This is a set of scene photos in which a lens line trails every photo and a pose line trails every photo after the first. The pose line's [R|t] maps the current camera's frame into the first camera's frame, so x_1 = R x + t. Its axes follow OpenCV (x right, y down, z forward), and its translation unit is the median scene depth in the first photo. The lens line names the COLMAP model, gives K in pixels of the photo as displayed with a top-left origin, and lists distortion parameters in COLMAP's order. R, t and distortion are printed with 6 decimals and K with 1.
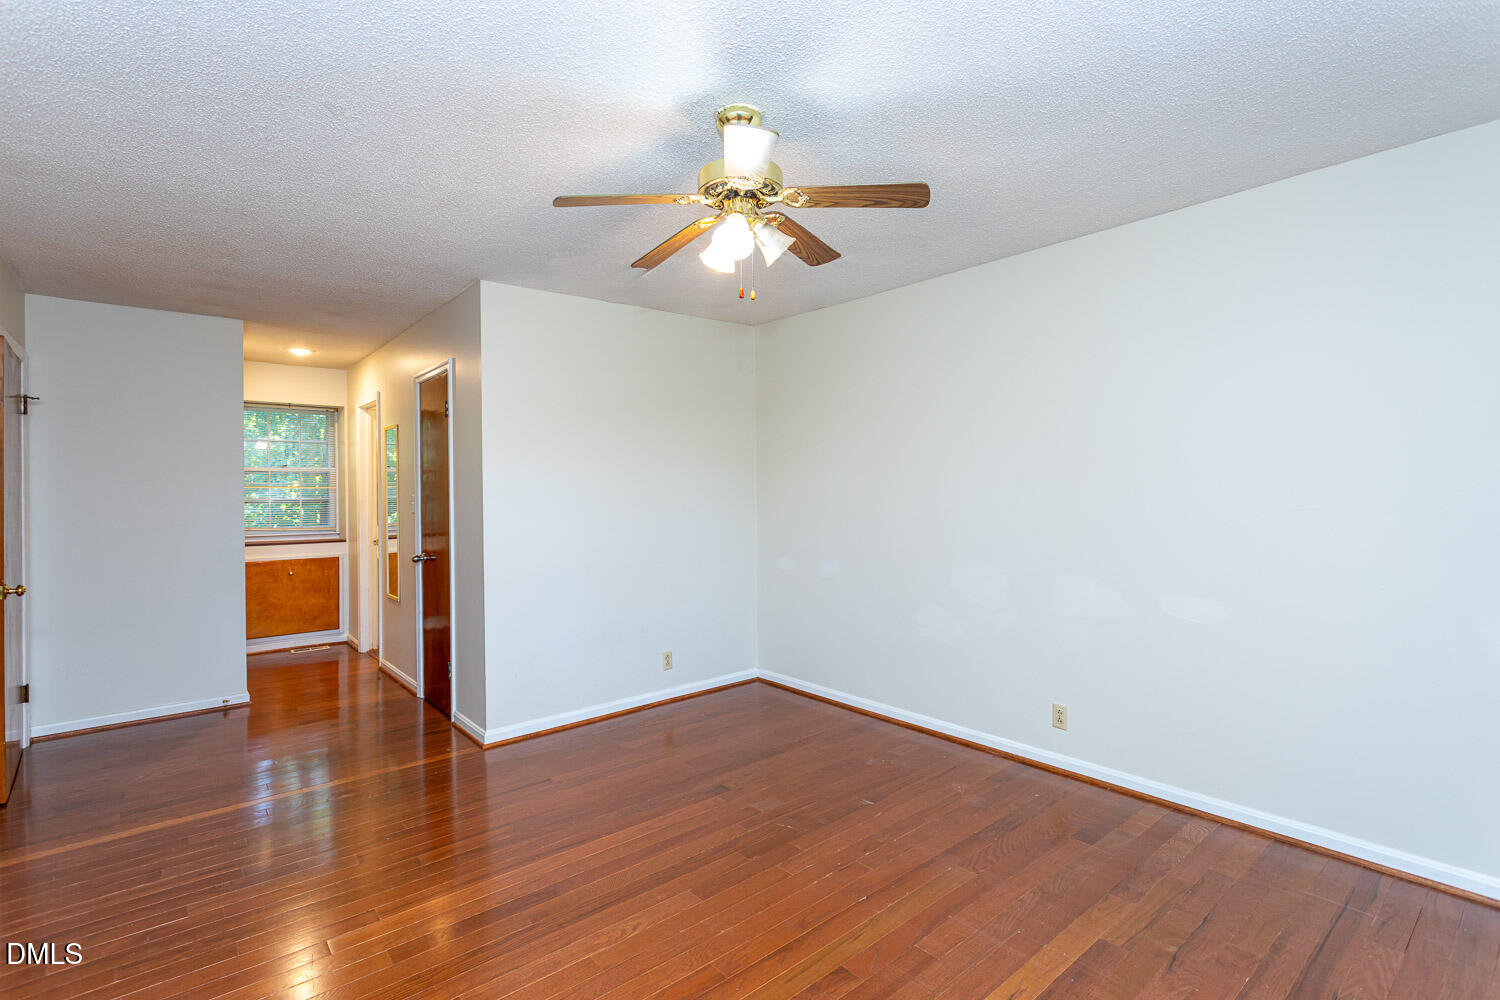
lens RADIAL K [[710.3, 0, 744.9], [0, 710.3, 494.4], [0, 0, 1]] dist [0.000132, 0.000218]
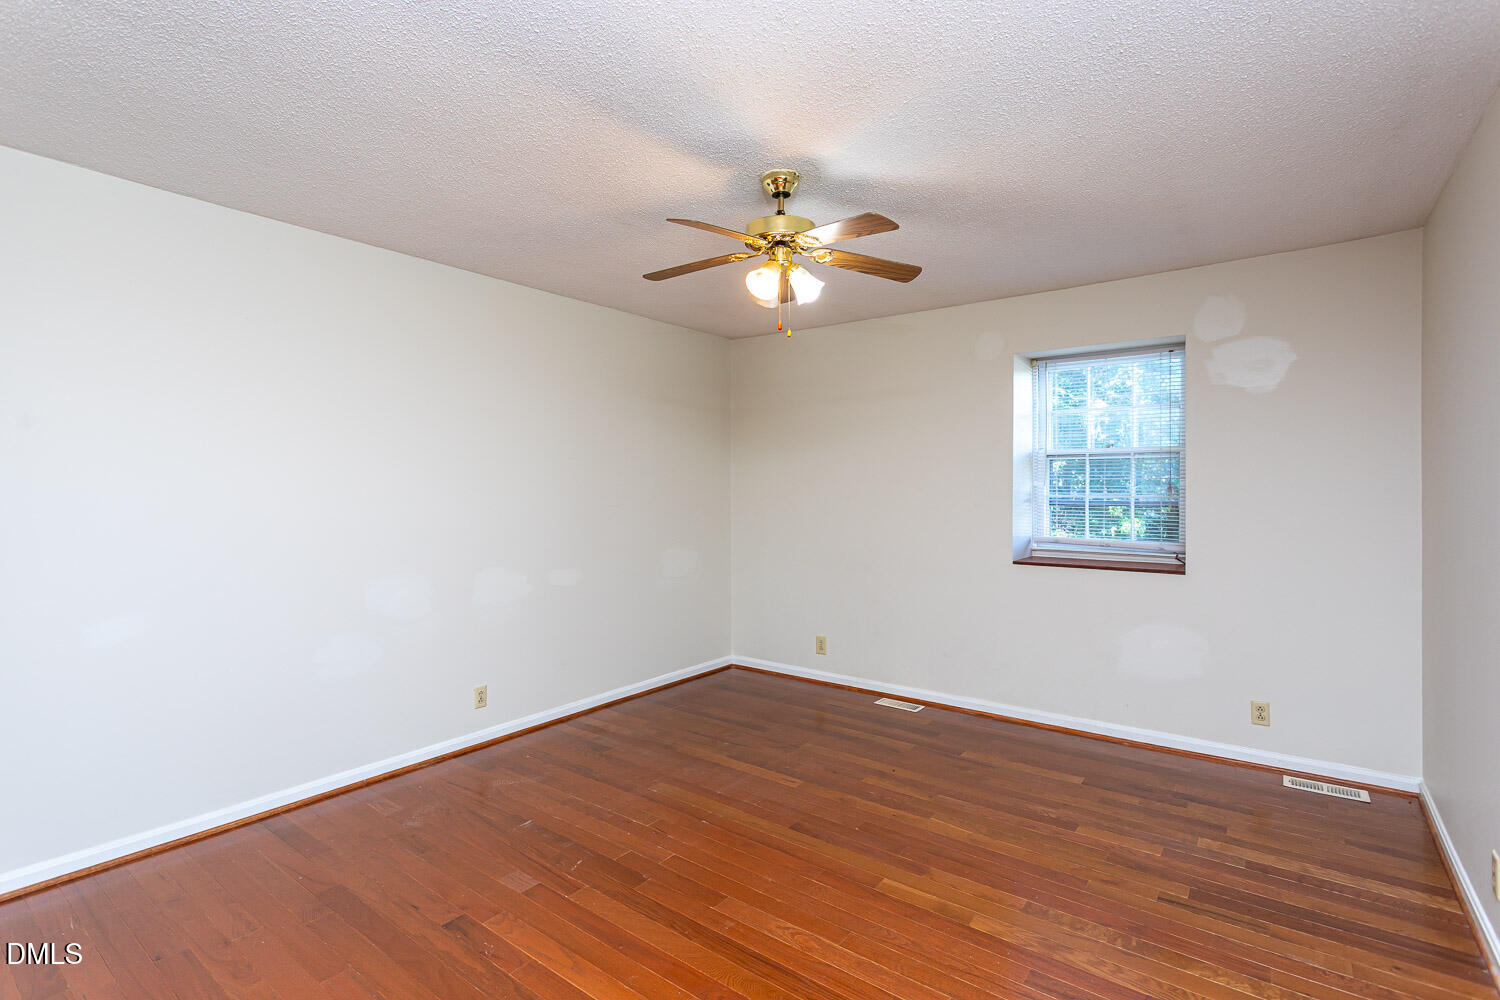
lens RADIAL K [[710.3, 0, 737.8], [0, 710.3, 493.4], [0, 0, 1]] dist [0.000132, 0.000218]
pose [[-0.222824, 0.008526, 0.974821, -0.936853], [0.012076, 0.999909, -0.005985, 0.005508], [-0.974784, 0.010438, -0.222907, 1.077520]]
